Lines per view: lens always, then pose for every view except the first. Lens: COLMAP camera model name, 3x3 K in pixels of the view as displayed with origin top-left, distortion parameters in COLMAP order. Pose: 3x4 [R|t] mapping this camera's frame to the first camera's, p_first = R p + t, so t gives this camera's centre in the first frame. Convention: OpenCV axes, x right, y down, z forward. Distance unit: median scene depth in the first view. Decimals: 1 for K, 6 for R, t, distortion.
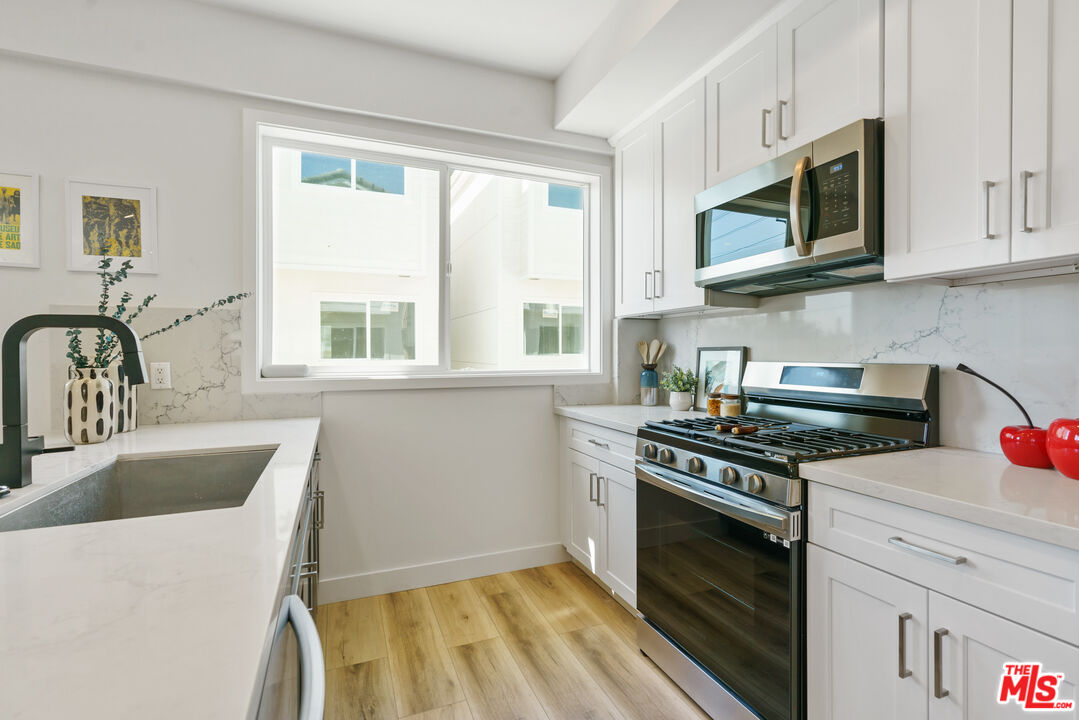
lens RADIAL K [[502.1, 0, 536.1], [0, 502.1, 355.3], [0, 0, 1]] dist [0.003037, 0.000552]
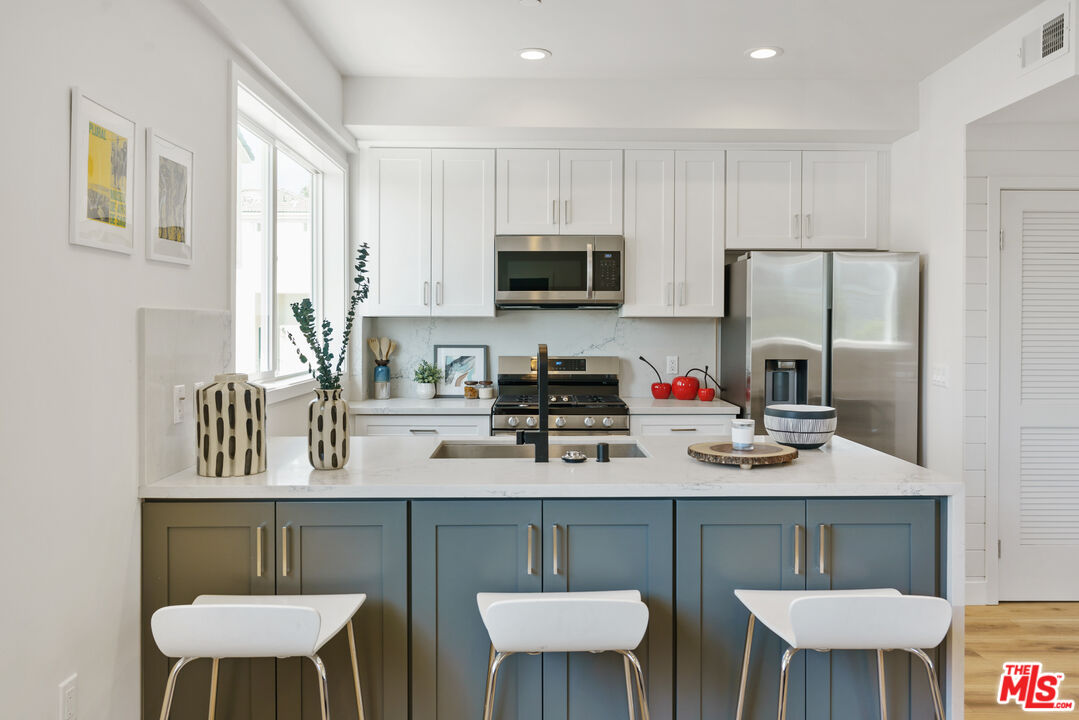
lens RADIAL K [[810.9, 0, 549.1], [0, 810.9, 334.4], [0, 0, 1]] dist [0.002145, 0.001227]
pose [[0.364905, -0.006600, 0.931021, -1.654502], [-0.000834, 0.999972, 0.007415, -0.066613], [-0.931044, -0.003483, 0.364889, 0.055456]]
